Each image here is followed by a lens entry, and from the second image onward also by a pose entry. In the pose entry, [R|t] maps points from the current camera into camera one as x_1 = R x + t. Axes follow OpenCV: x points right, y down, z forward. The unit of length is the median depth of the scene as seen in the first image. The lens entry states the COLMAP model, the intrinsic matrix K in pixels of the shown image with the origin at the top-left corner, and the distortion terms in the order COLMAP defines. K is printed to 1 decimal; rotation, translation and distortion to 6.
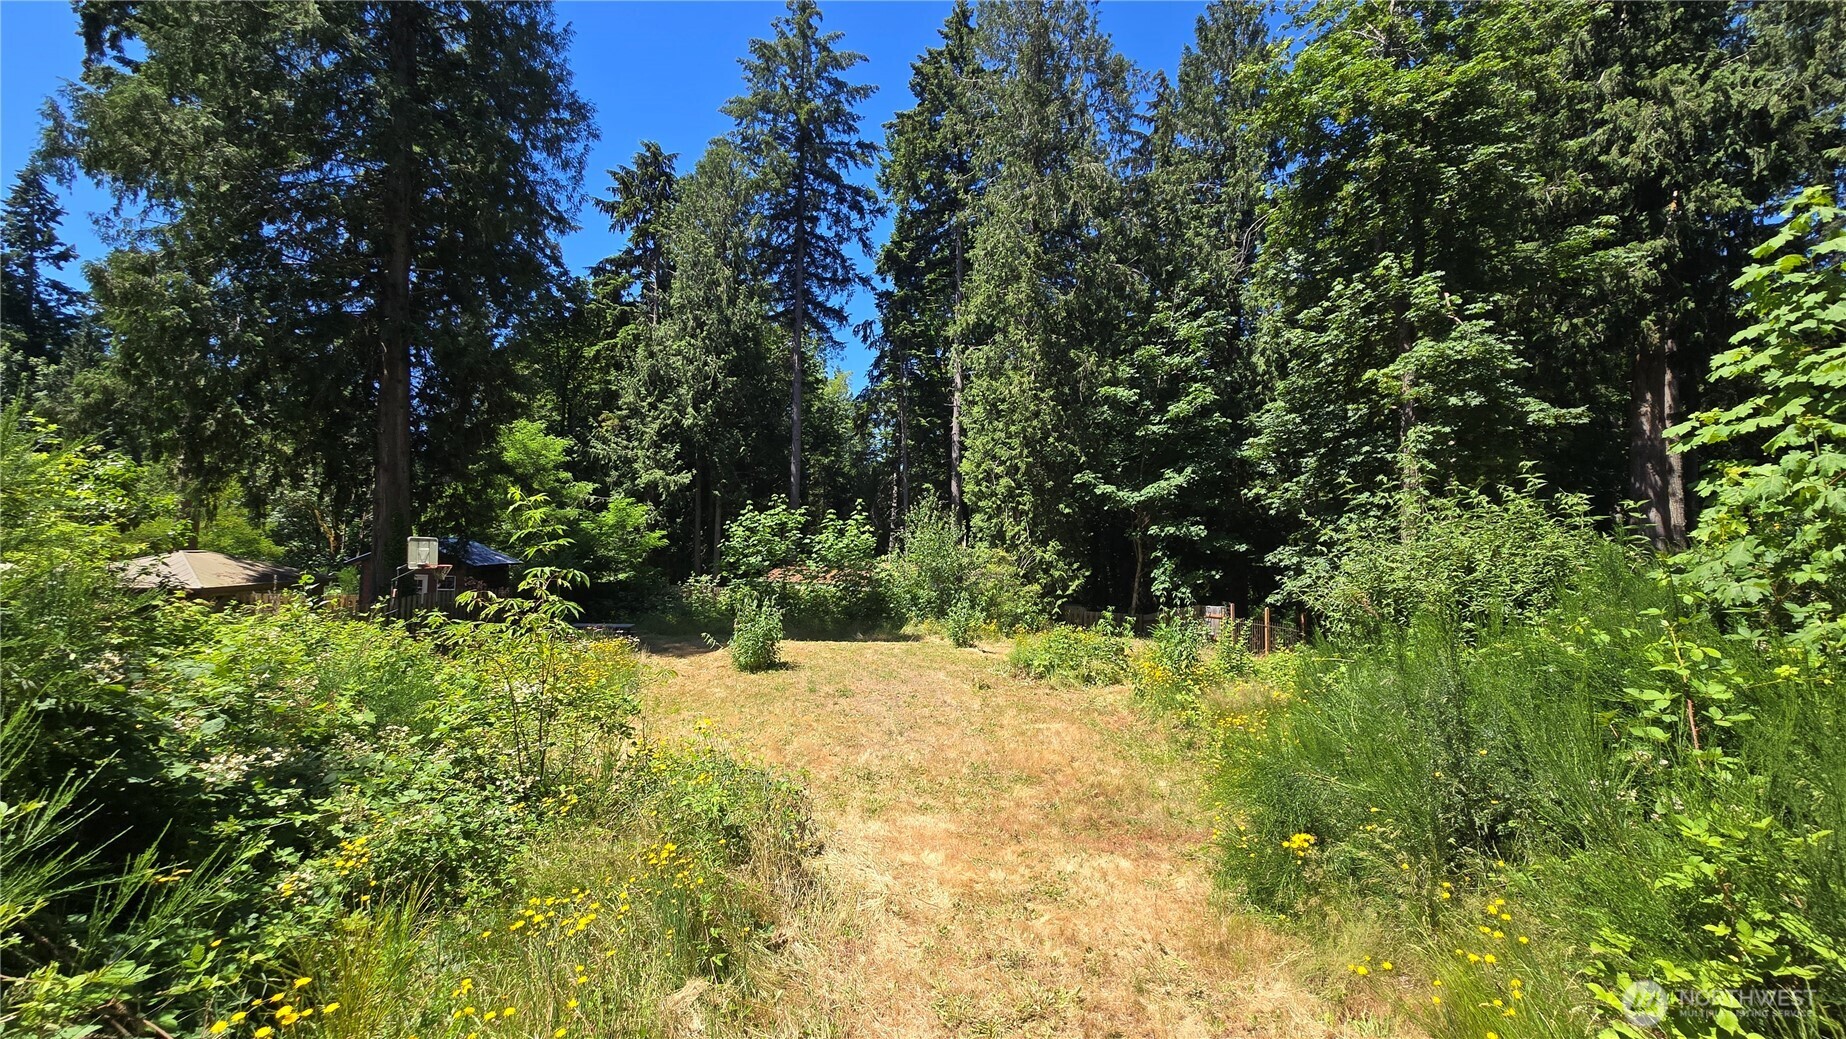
lens RADIAL K [[748.6, 0, 920.6], [0, 748.6, 508.0], [0, 0, 1]] dist [-0.011303, 0.010128]
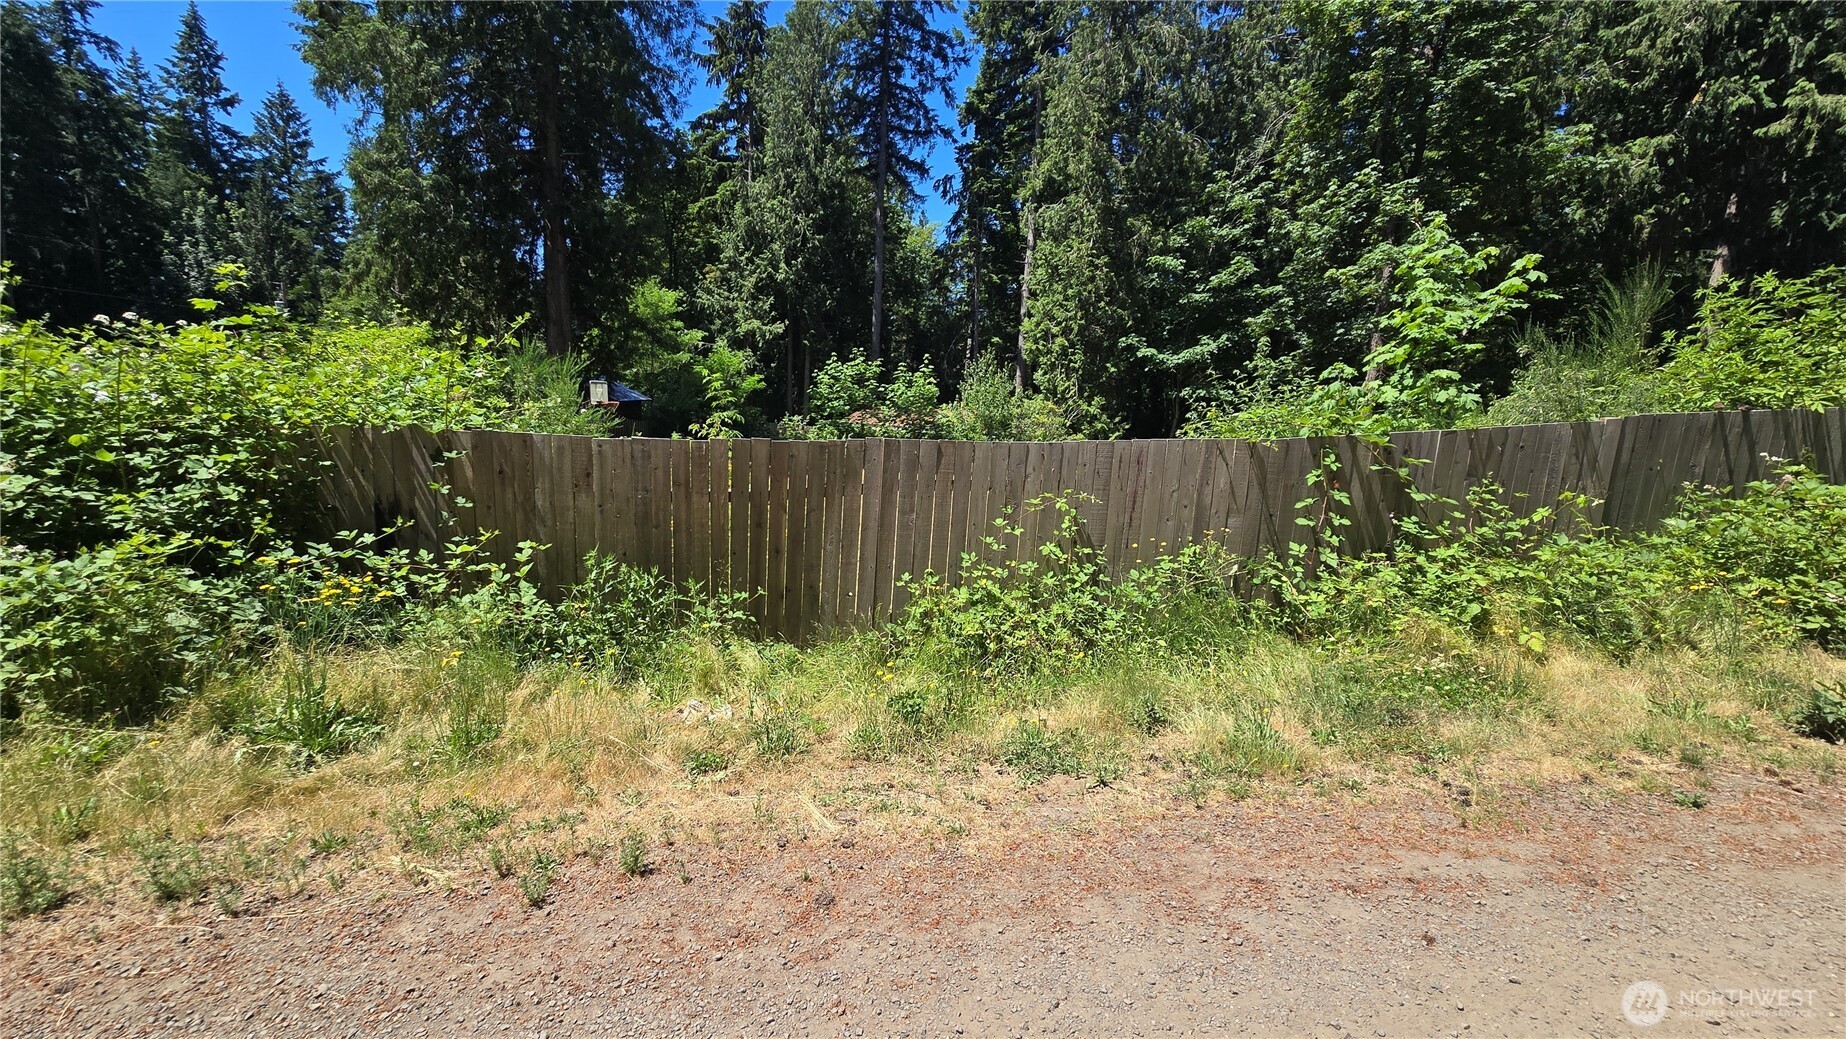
lens RADIAL K [[748.6, 0, 920.6], [0, 748.6, 508.0], [0, 0, 1]] dist [-0.011303, 0.010128]
pose [[0.992760, 0.052491, -0.108035, 0.033932], [-0.029199, 0.977939, 0.206838, -0.013735], [0.116509, -0.202186, 0.972392, -0.127937]]
